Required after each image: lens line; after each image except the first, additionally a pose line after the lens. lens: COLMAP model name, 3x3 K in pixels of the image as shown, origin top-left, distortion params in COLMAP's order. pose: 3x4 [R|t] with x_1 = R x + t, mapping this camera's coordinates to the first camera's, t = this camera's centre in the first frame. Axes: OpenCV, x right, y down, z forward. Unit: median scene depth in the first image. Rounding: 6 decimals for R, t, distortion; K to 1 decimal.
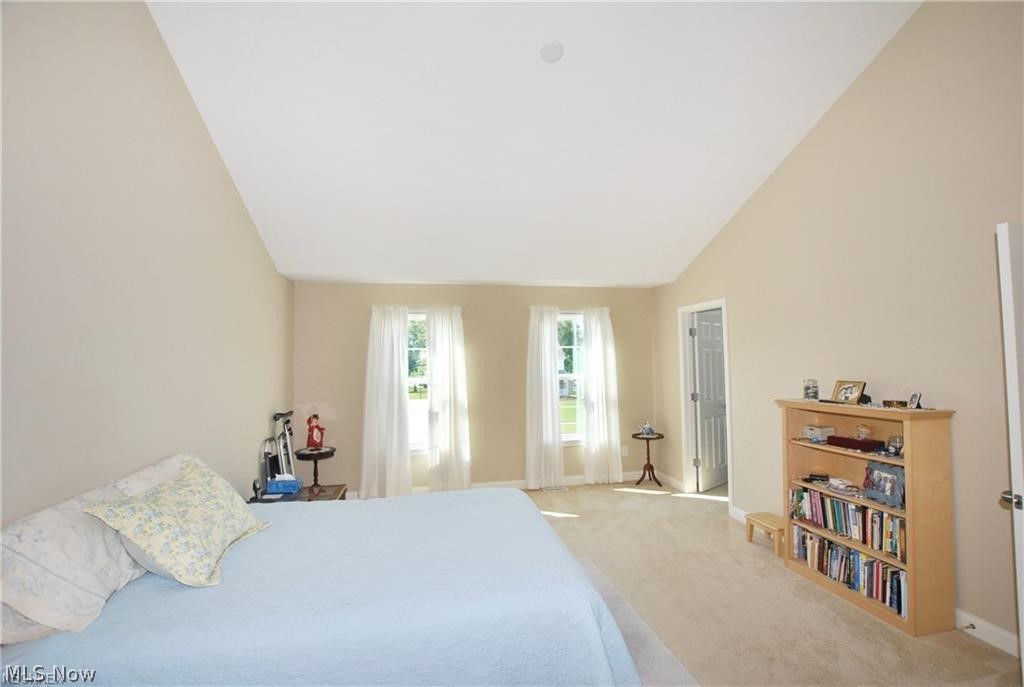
lens RADIAL K [[437.3, 0, 512.0], [0, 437.3, 343.5], [0, 0, 1]] dist [-0.054806, 0.000037]
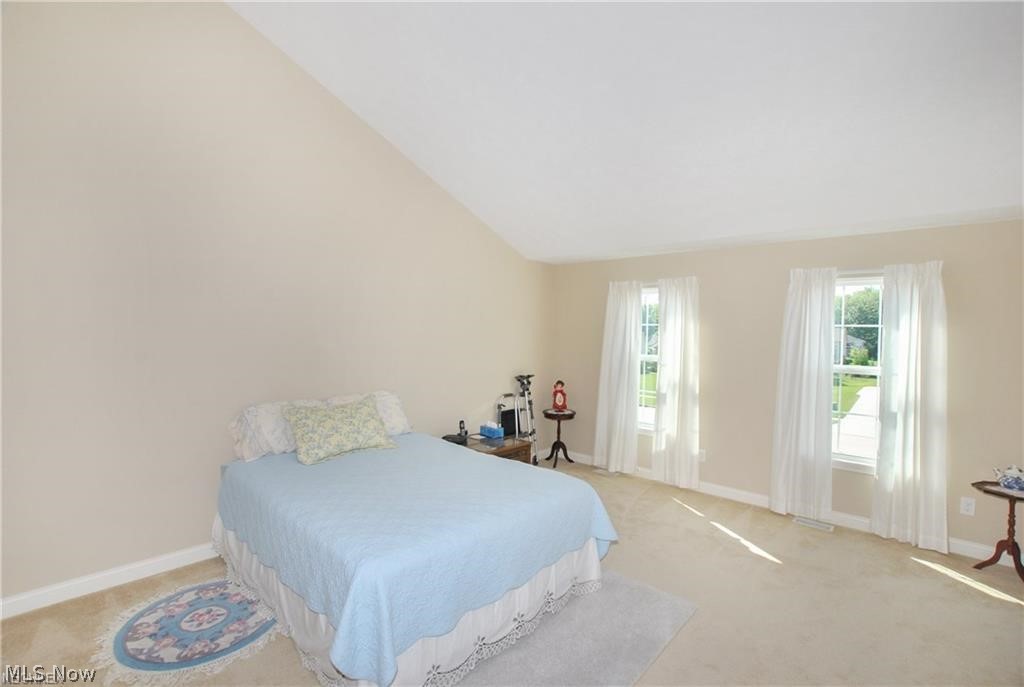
lens RADIAL K [[449.5, 0, 518.0], [0, 449.5, 341.2], [0, 0, 1]] dist [-0.025037, 0.000478]
pose [[0.592743, 0.048362, -0.803938, 0.402395], [0.006396, 0.997881, 0.064745, -0.016940], [0.805366, -0.043519, 0.591178, 0.195272]]
